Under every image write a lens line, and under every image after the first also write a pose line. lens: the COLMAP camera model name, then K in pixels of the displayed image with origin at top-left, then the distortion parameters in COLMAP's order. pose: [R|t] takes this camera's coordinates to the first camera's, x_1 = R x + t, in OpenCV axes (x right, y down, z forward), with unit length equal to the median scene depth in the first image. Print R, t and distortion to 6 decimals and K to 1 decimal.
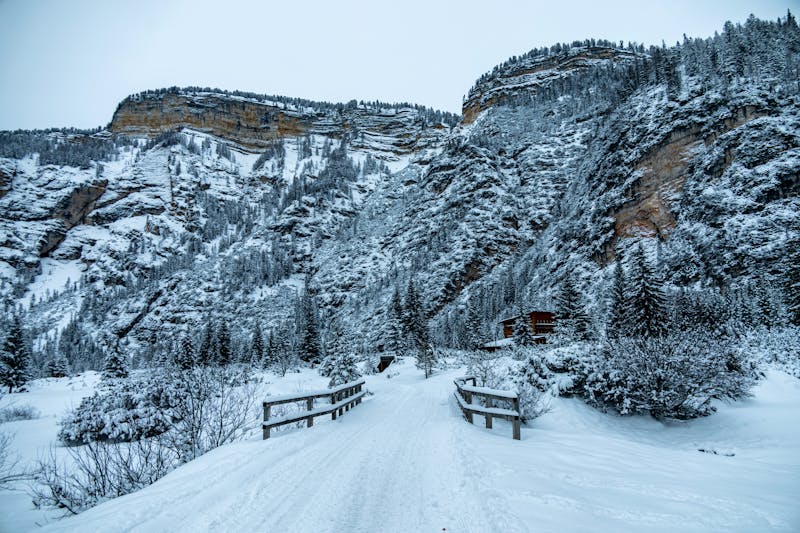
lens RADIAL K [[529.7, 0, 400.0], [0, 529.7, 266.5], [0, 0, 1]] dist [0.002563, 0.002143]
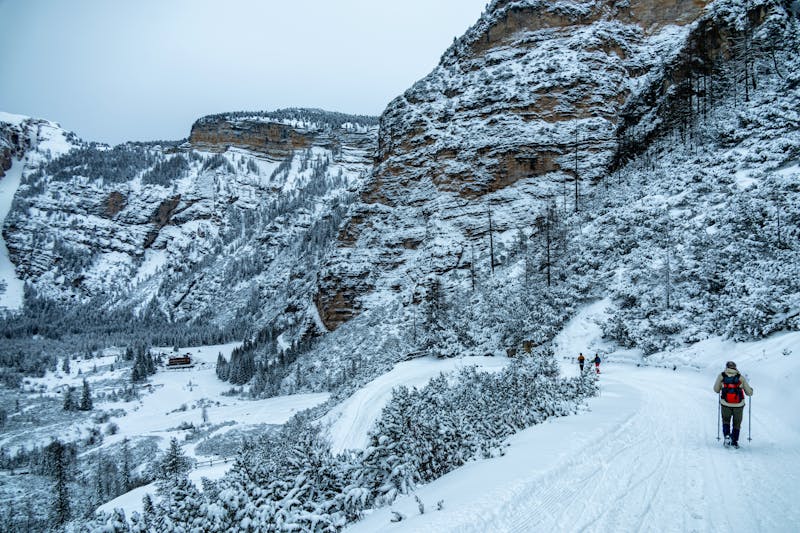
lens RADIAL K [[529.7, 0, 400.0], [0, 529.7, 266.5], [0, 0, 1]] dist [0.002563, 0.002143]
pose [[0.971911, 0.007453, -0.235231, 0.463108], [0.032086, 0.985970, 0.163810, -0.196447], [0.233151, -0.166757, 0.958036, -0.392594]]
